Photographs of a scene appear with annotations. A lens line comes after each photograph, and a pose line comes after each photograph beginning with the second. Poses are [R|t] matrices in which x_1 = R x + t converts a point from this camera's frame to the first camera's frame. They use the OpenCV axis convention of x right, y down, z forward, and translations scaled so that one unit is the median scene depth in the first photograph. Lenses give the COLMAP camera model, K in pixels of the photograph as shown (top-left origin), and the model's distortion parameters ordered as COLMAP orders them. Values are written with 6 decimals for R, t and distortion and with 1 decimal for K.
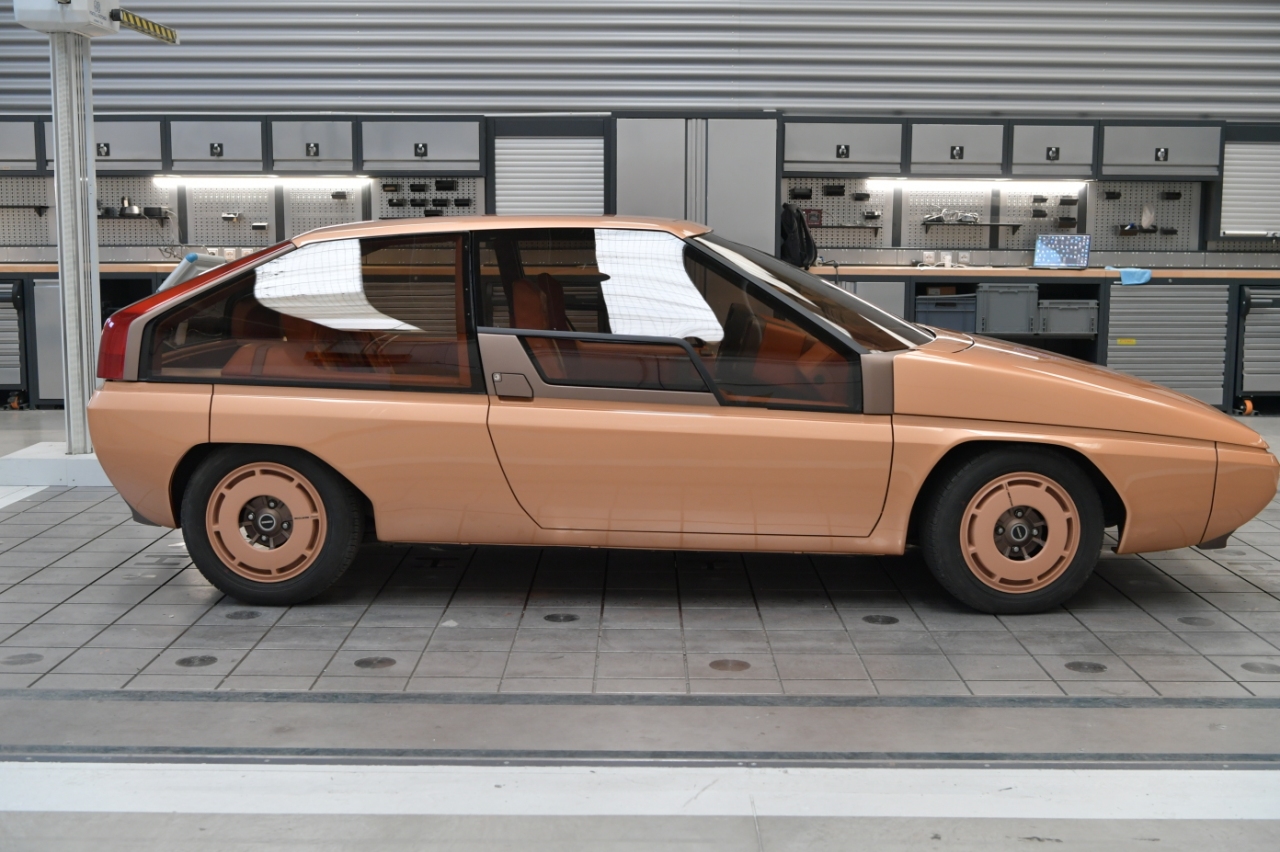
lens RADIAL K [[1490.8, 0, 640.0], [0, 1490.8, 426.0], [0, 0, 1]] dist [-0.029568, 0.007340]
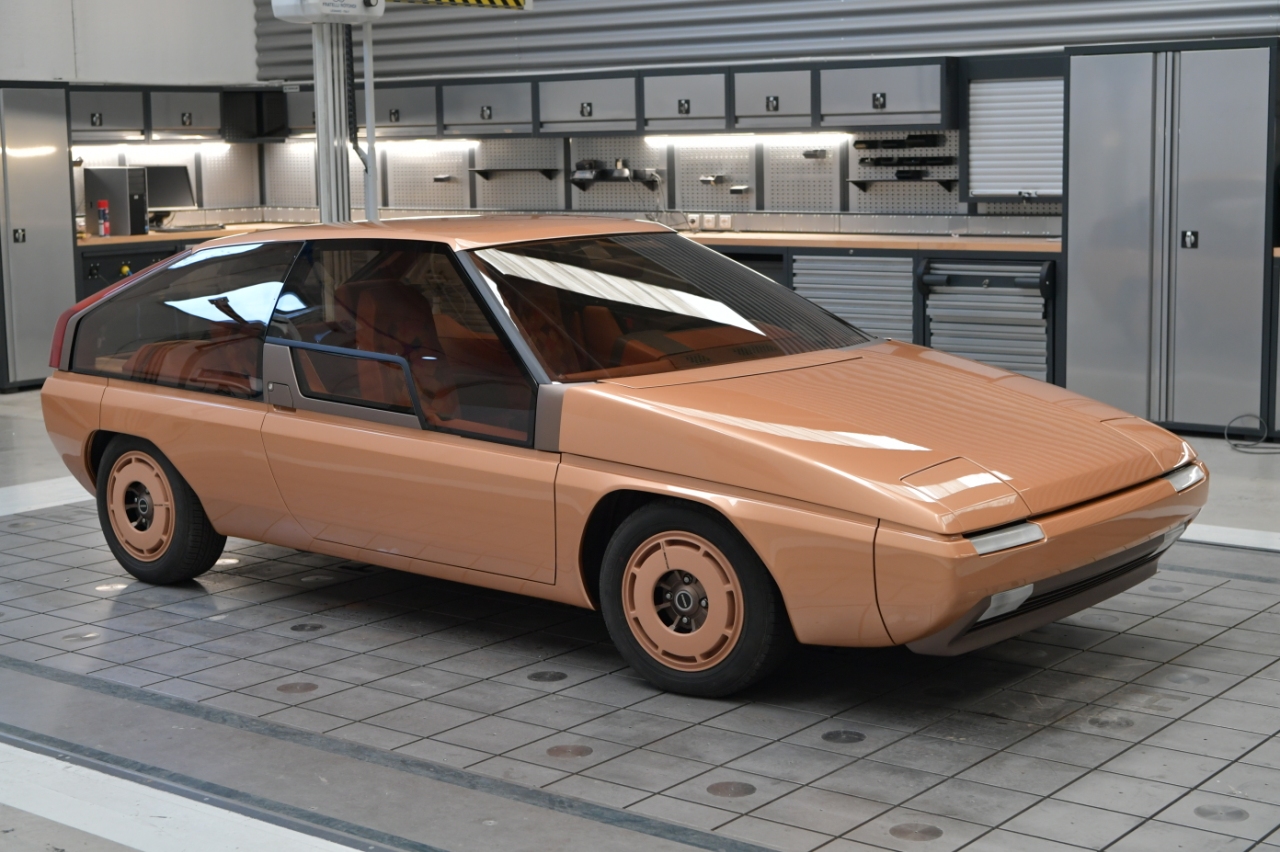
lens RADIAL K [[1973.5, 0, 640.0], [0, 1973.5, 426.0], [0, 0, 1]] dist [-0.020580, 0.061419]
pose [[0.787948, 0.070707, -0.611668, 0.925476], [-0.062282, 0.997442, 0.035069, -0.068038], [0.612583, 0.010463, 0.790337, 0.077291]]
